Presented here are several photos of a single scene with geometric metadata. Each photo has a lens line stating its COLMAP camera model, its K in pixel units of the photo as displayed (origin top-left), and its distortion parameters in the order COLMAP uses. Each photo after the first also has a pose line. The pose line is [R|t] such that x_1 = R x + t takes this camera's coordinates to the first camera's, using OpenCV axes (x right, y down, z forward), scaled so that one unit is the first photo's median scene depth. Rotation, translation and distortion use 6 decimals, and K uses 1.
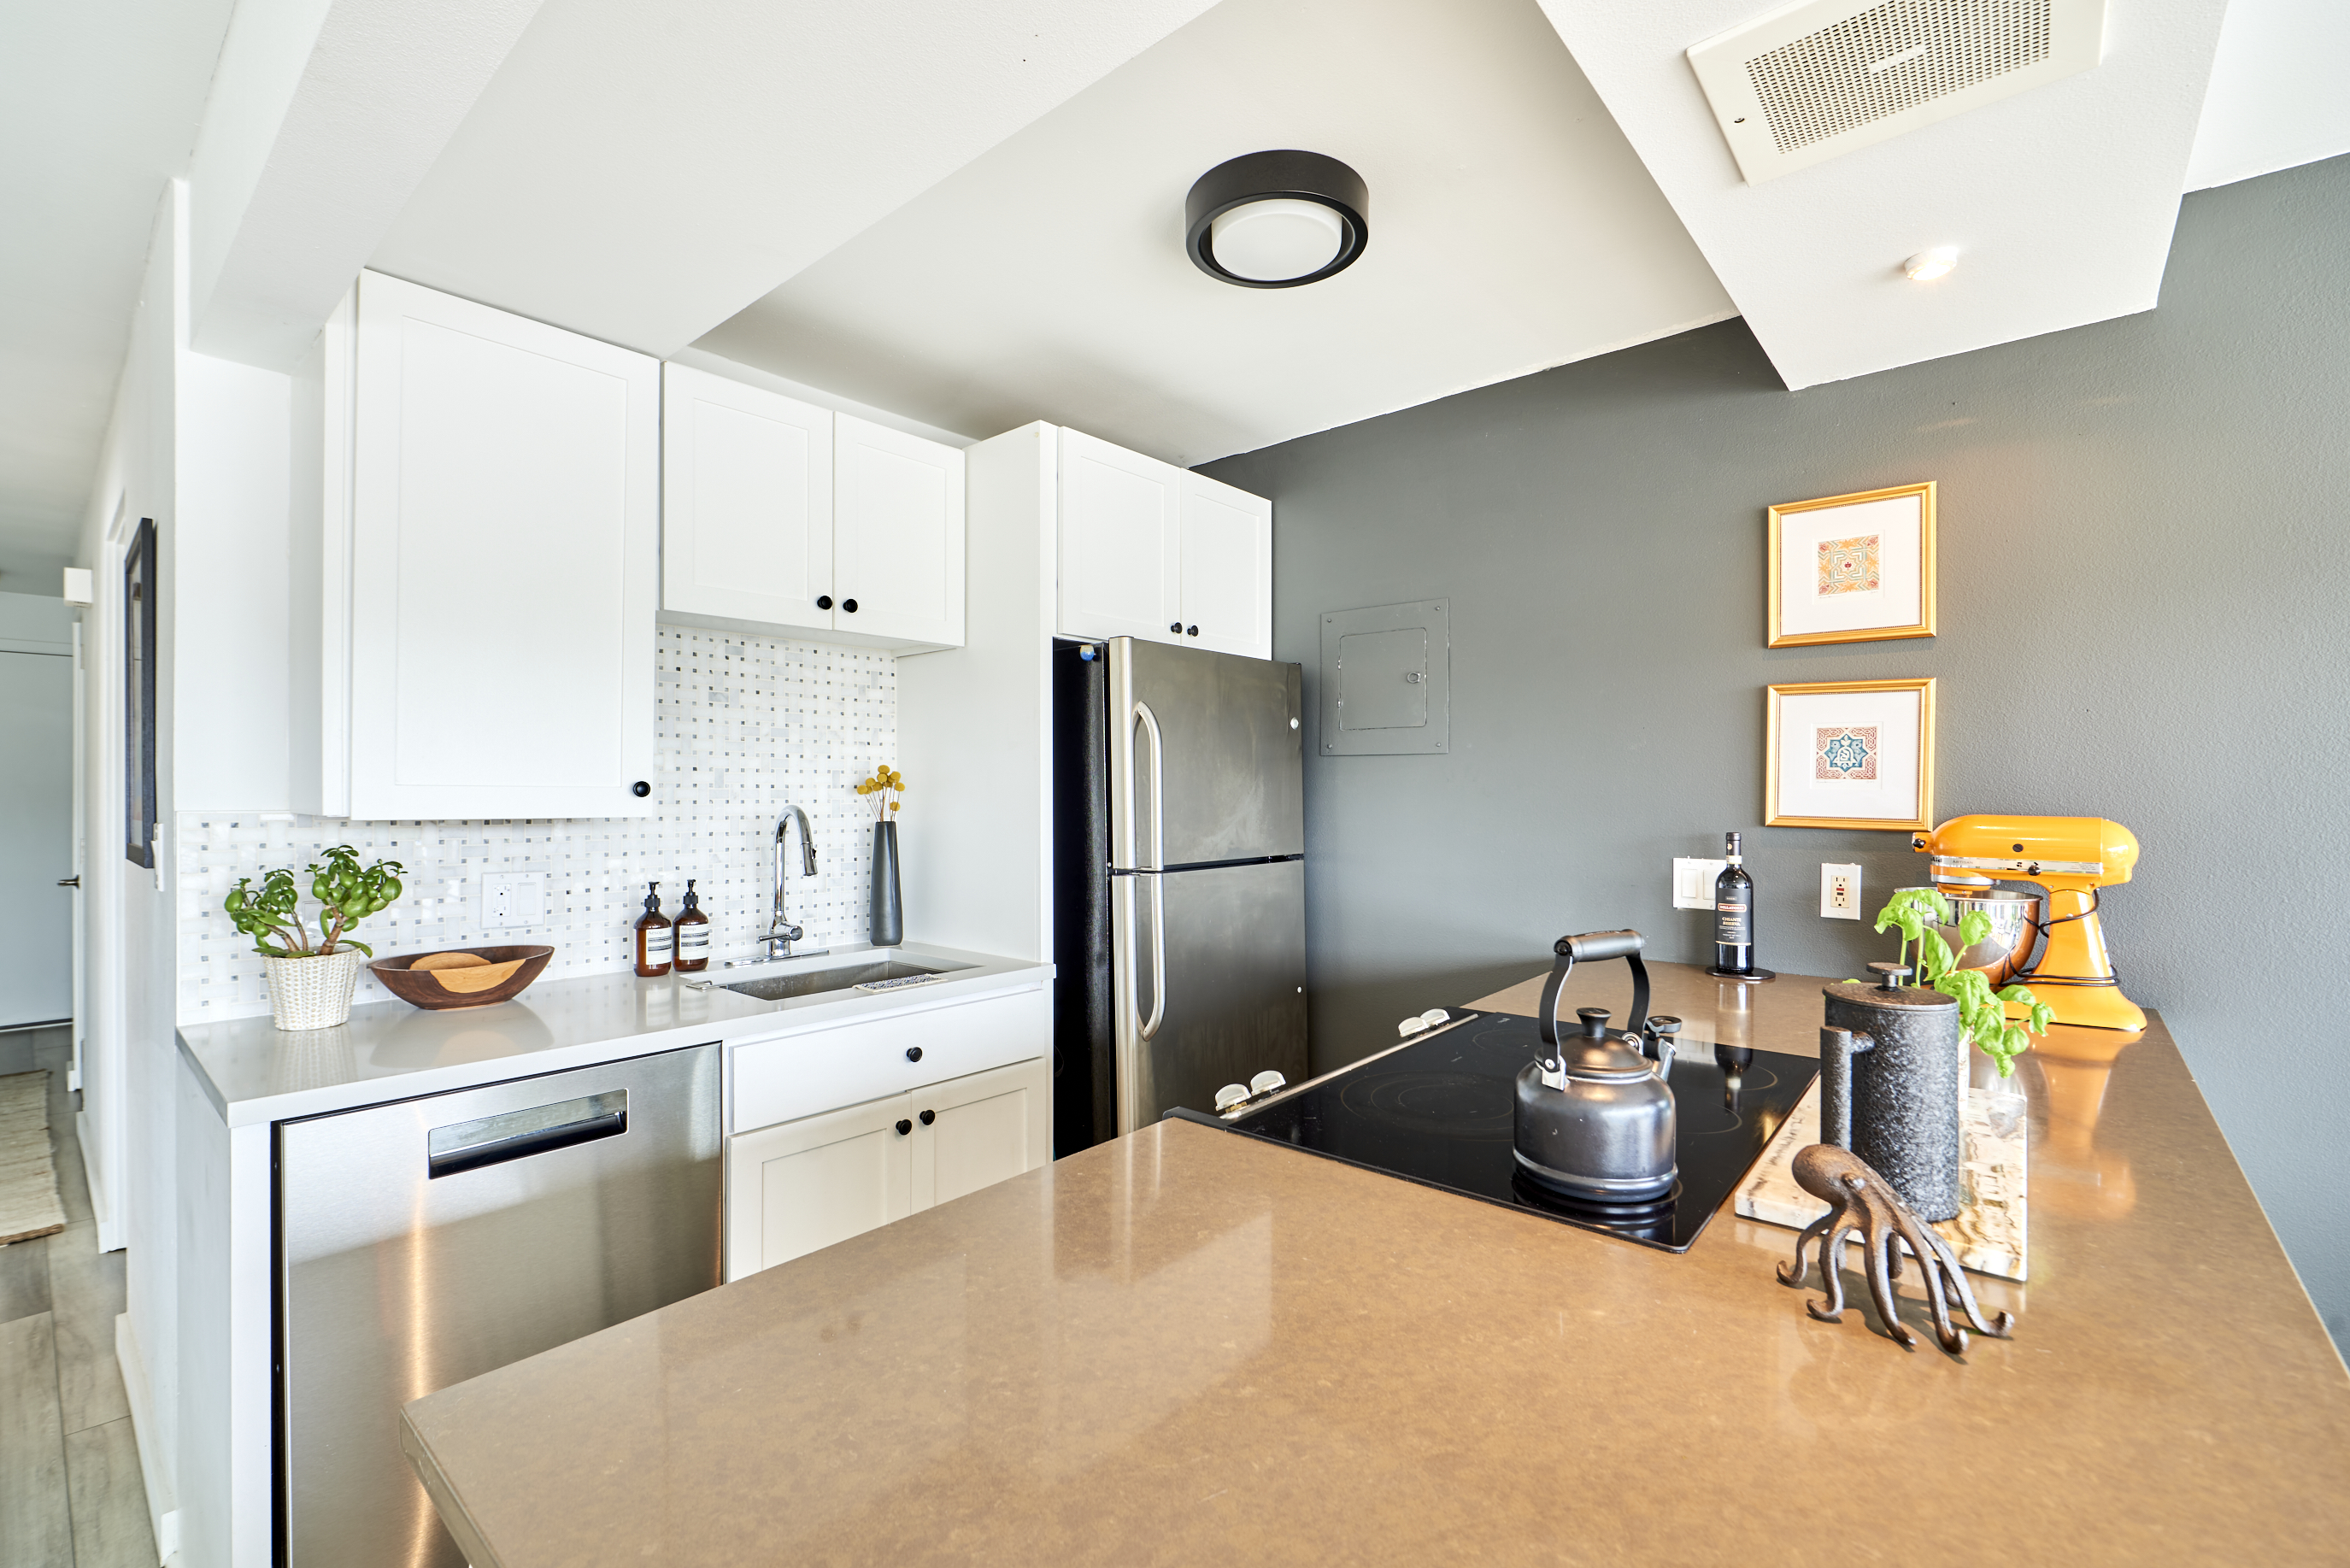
lens RADIAL K [[1033.3, 0, 1175.0], [0, 1033.3, 784.0], [0, 0, 1]] dist [-0.002038, -0.000174]
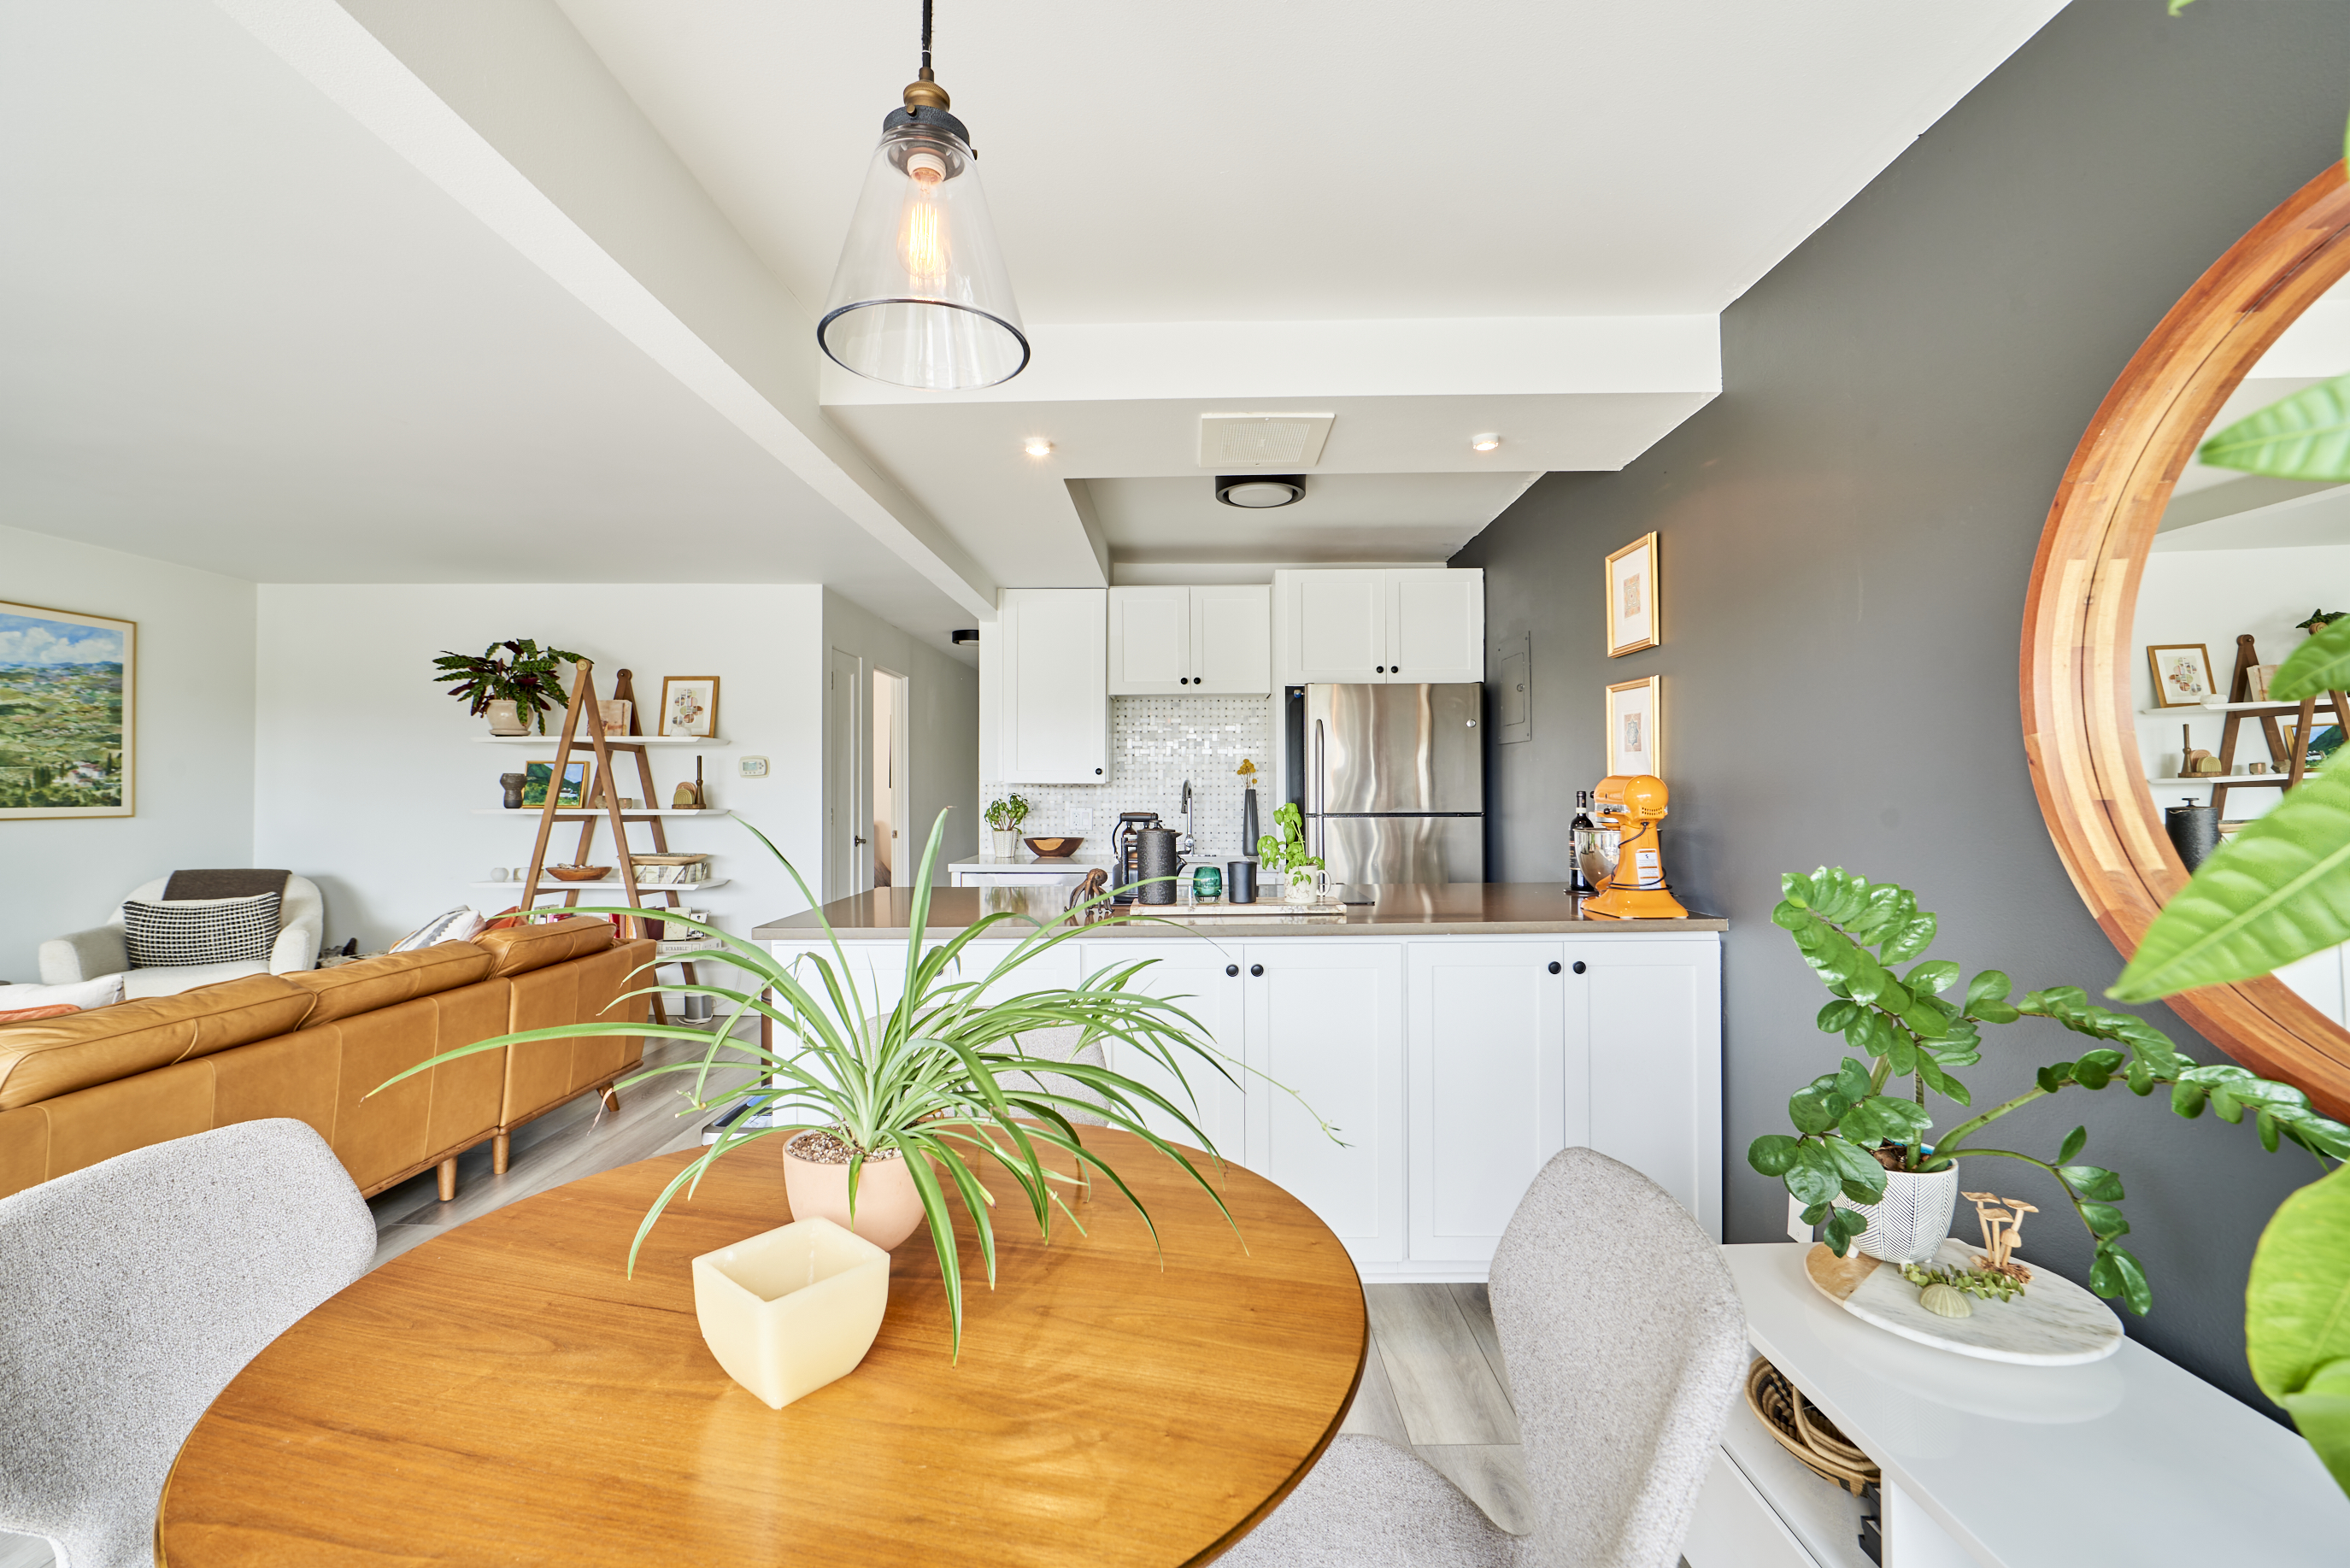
lens RADIAL K [[1033.3, 0, 1175.0], [0, 1033.3, 784.0], [0, 0, 1]] dist [-0.002038, -0.000174]
pose [[0.619814, -0.005029, -0.784733, 1.302949], [0.006793, 0.999976, -0.001043, 0.033152], [0.784720, -0.004684, 0.619833, -0.302548]]
